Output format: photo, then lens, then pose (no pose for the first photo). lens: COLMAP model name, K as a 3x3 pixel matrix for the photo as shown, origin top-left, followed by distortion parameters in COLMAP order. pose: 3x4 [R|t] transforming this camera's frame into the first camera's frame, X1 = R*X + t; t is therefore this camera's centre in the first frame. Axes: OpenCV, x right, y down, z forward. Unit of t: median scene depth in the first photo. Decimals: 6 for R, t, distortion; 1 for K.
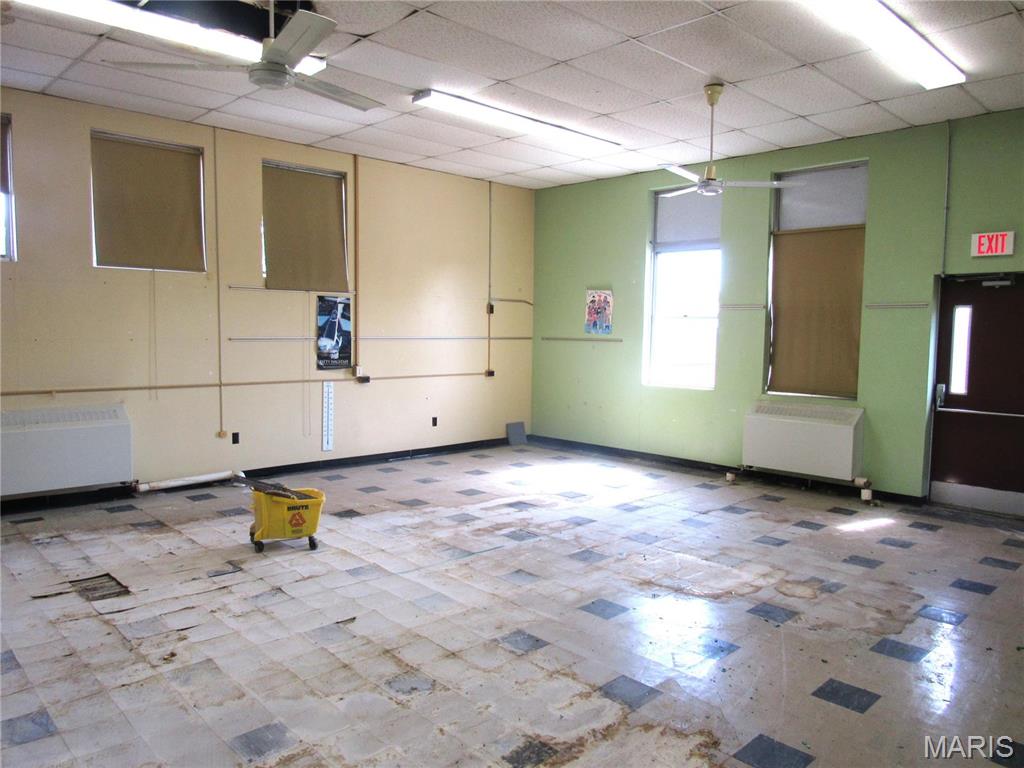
lens RADIAL K [[736.8, 0, 514.8], [0, 736.8, 384.9], [0, 0, 1]] dist [-0.007029, 0.015731]
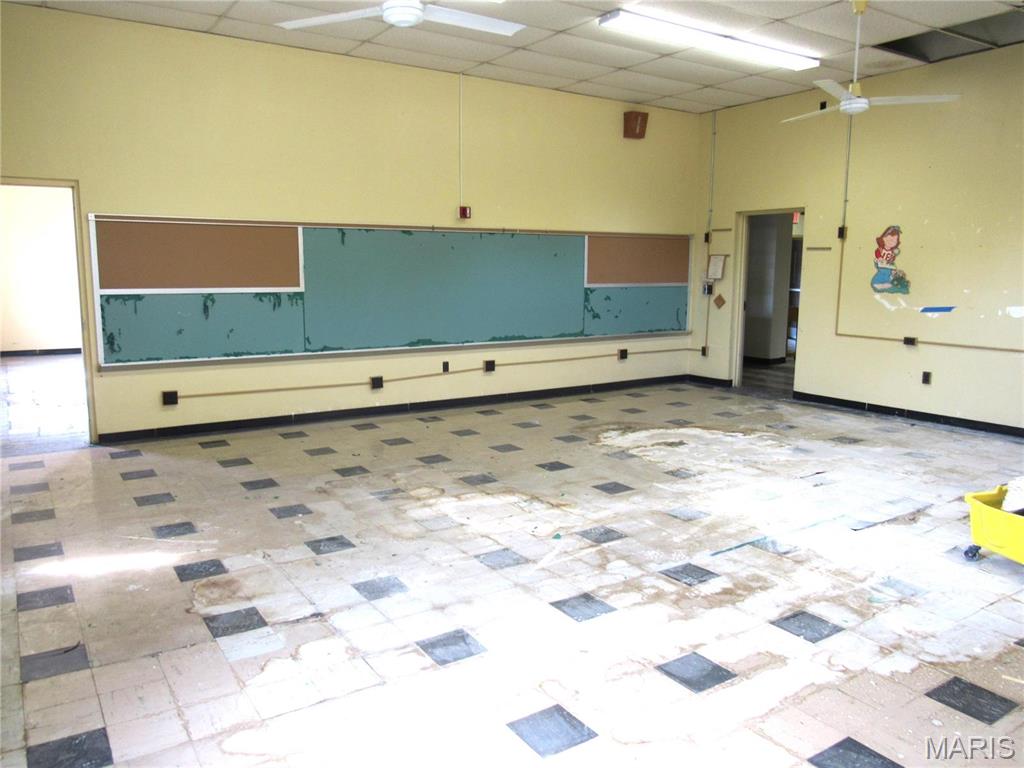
lens RADIAL K [[736.8, 0, 506.8], [0, 736.8, 378.8], [0, 0, 1]] dist [-0.007029, 0.015731]
pose [[-0.978427, -0.059083, 0.197962, 0.046675], [-0.011036, 0.971813, 0.235495, -0.115240], [-0.206296, 0.228230, -0.951500, 1.592593]]
